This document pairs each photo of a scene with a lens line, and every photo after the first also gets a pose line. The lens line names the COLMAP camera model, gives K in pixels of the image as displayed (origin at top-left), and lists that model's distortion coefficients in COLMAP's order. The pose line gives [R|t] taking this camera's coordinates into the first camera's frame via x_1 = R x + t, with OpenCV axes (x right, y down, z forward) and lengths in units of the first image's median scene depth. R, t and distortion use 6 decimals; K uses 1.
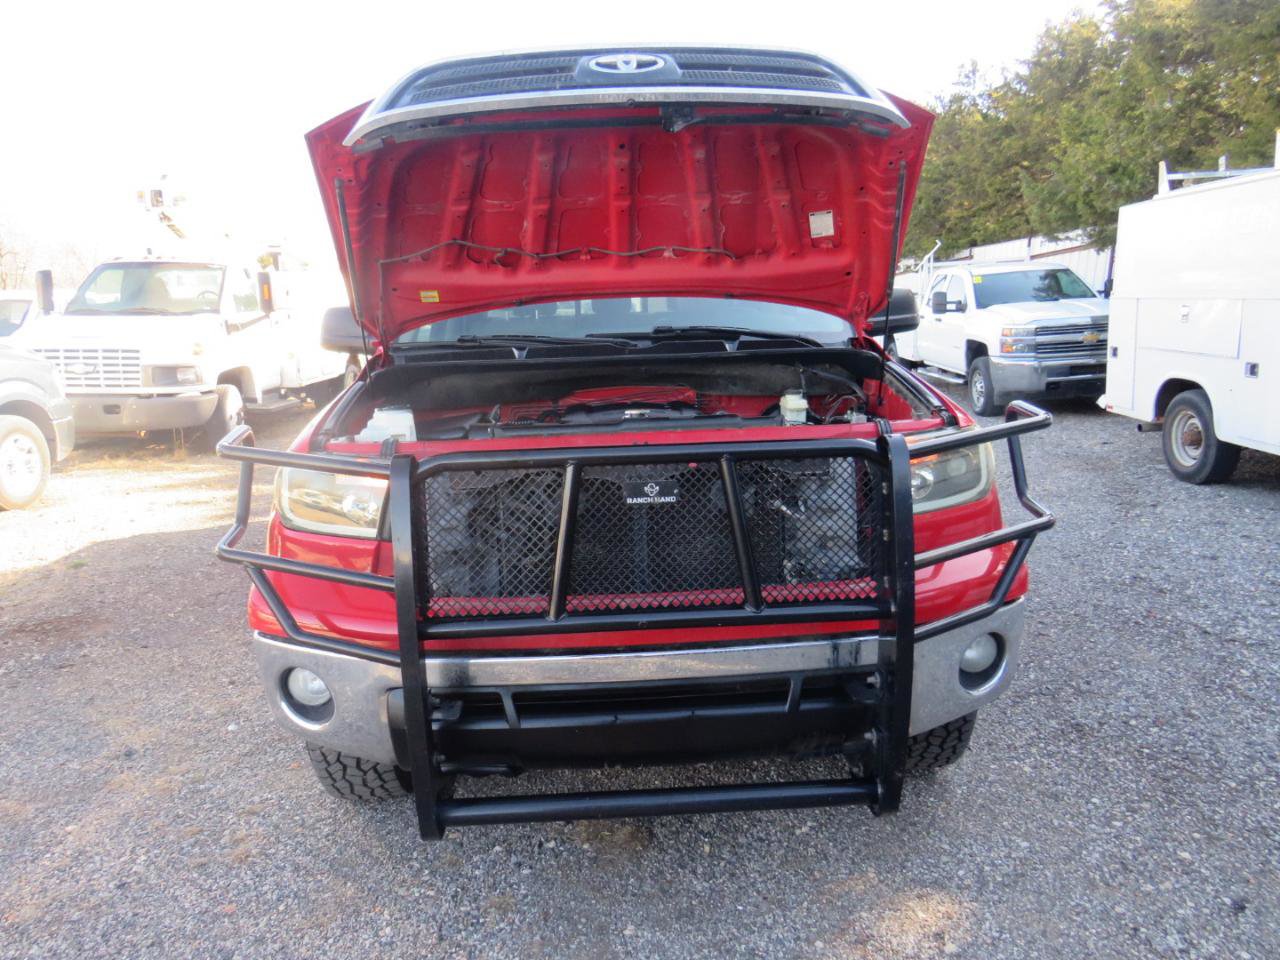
lens RADIAL K [[866.1, 0, 627.4], [0, 866.1, 487.9], [0, 0, 1]] dist [-0.038027, 0.000840]
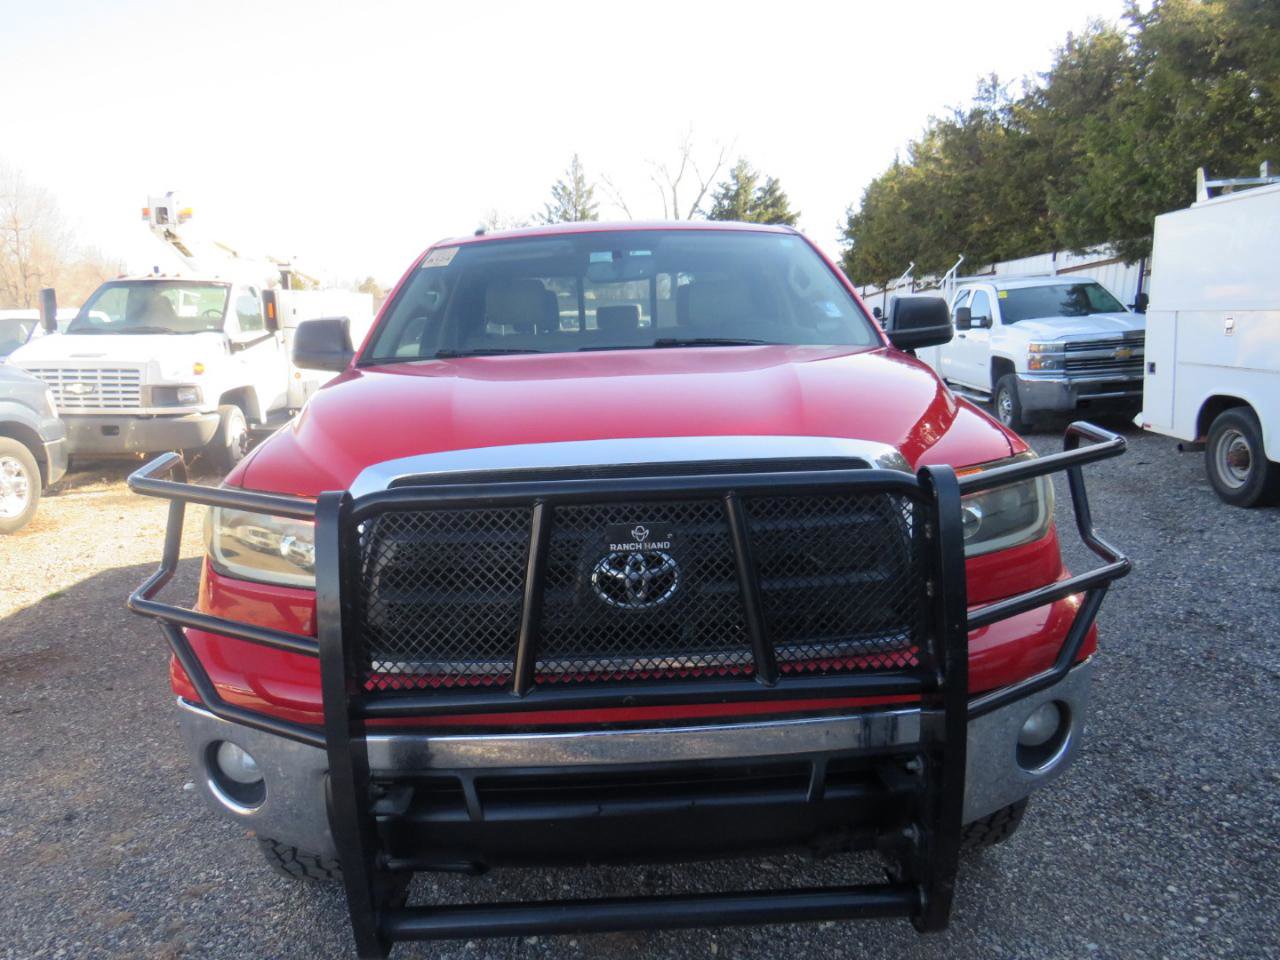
lens RADIAL K [[831.2, 0, 638.1], [0, 831.2, 488.1], [0, 0, 1]] dist [-0.018540, 0.002255]
pose [[0.999872, -0.001345, -0.015955, 0.021336], [0.001054, 0.999833, -0.018218, -0.014525], [0.015977, 0.018199, 0.999707, 0.120530]]
